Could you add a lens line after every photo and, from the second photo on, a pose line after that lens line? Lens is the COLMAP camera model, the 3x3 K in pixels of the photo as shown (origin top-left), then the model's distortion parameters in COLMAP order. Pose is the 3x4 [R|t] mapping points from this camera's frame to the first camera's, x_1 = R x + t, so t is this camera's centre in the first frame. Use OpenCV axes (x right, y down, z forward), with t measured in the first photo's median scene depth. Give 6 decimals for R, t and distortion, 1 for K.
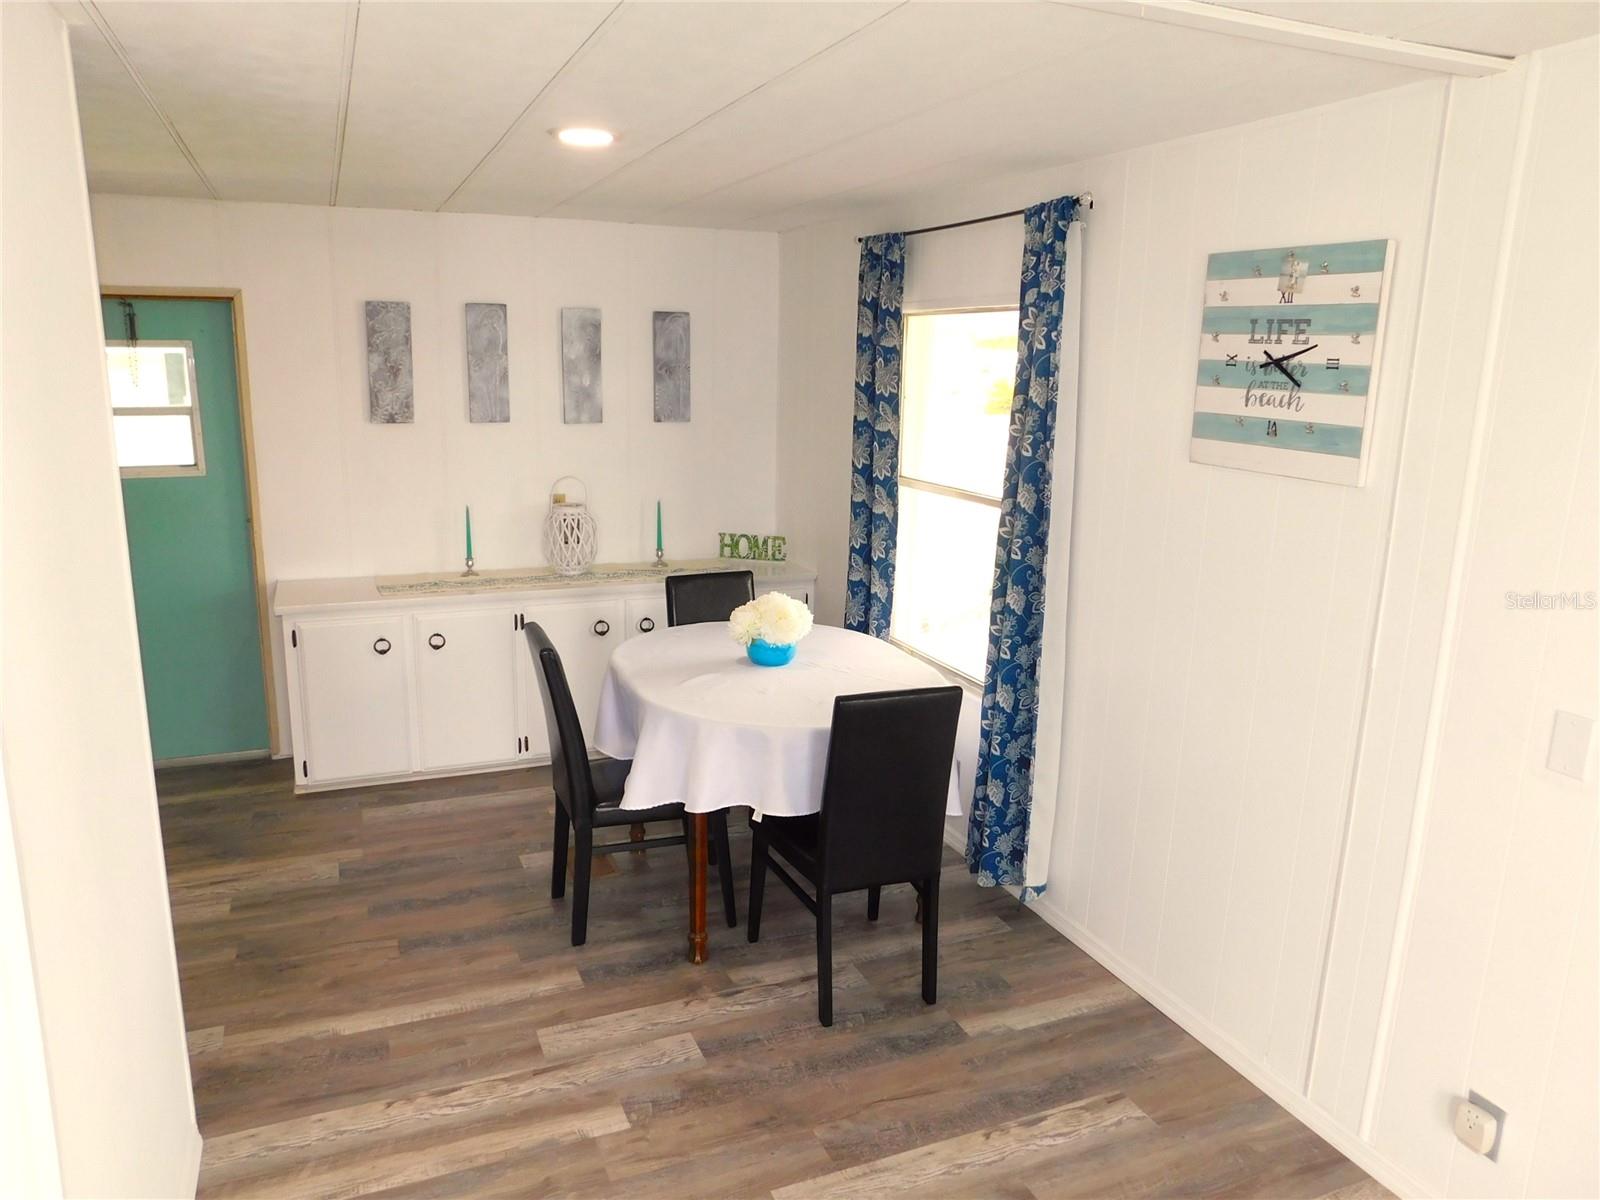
lens RADIAL K [[1134.1, 0, 808.0], [0, 1134.1, 600.6], [0, 0, 1]] dist [-0.057380, 0.057537]
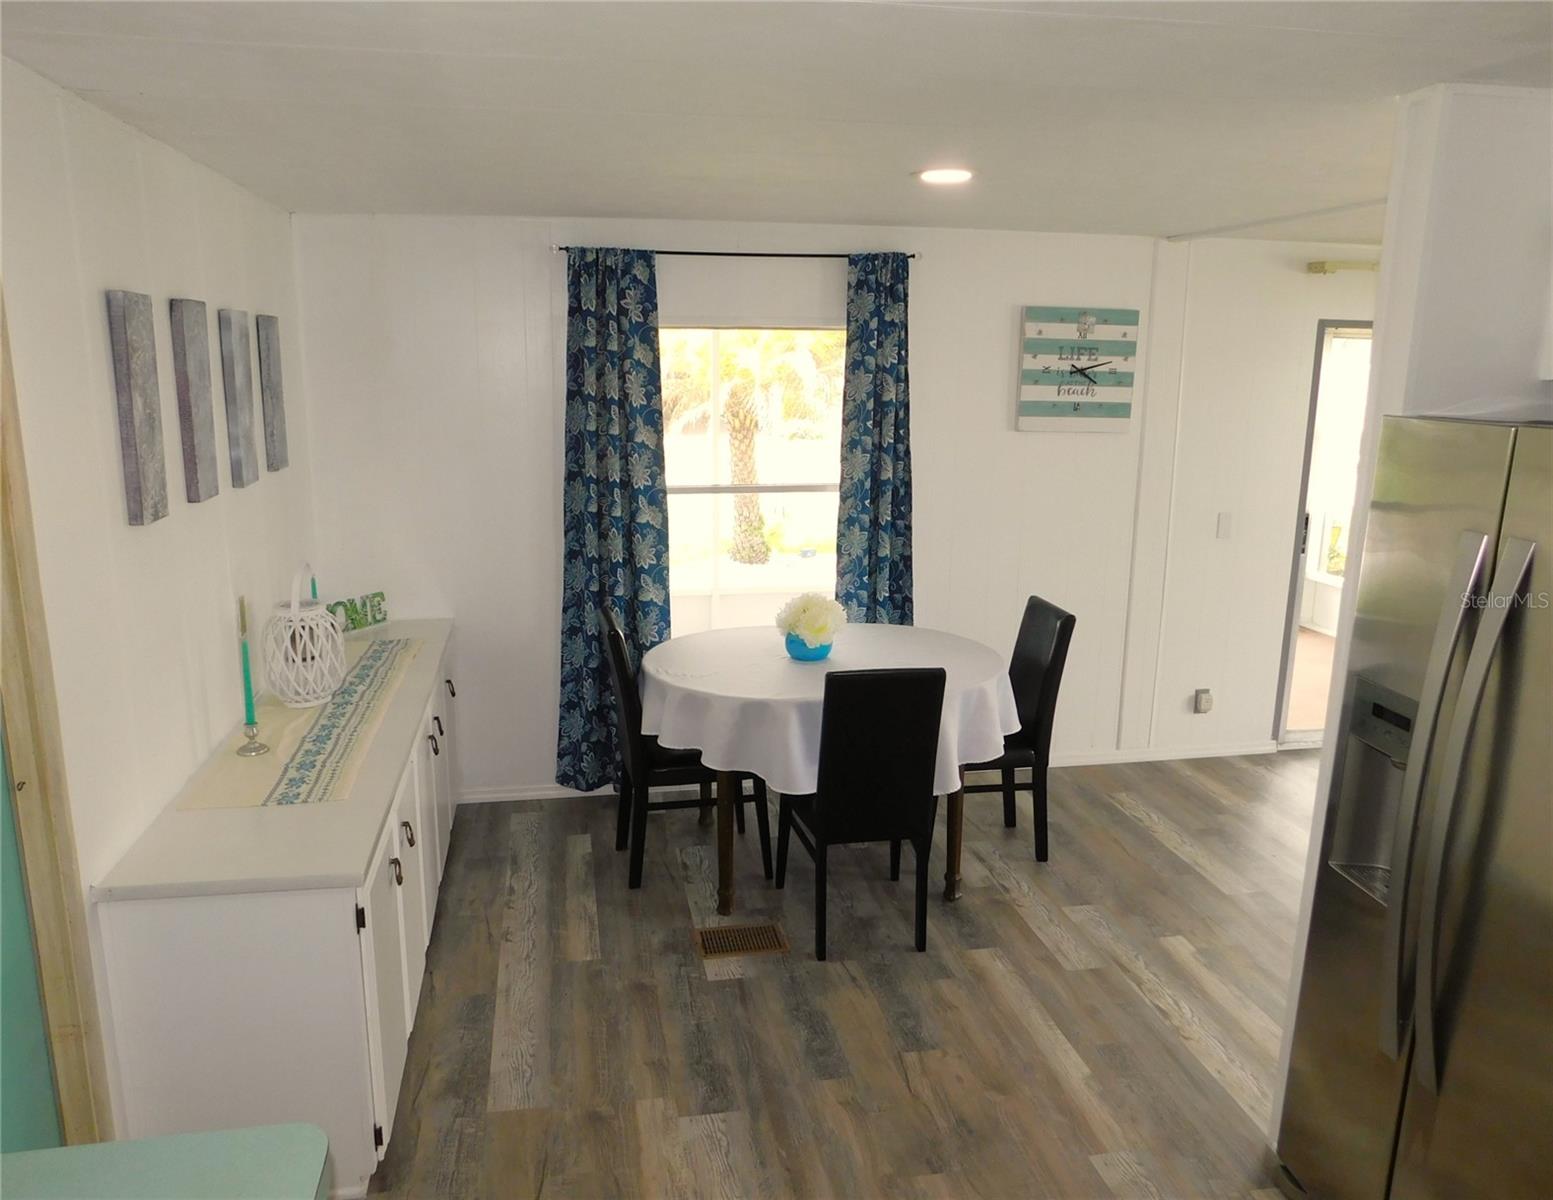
lens RADIAL K [[1103.0, 0, 776.5], [0, 1103.0, 600.0], [0, 0, 1]] dist [-0.049839, -0.000408]
pose [[0.211648, -0.224862, 0.951127, -1.382800], [0.204316, 0.961850, 0.181932, -0.263251], [-0.955751, 0.155825, 0.249516, 1.025561]]
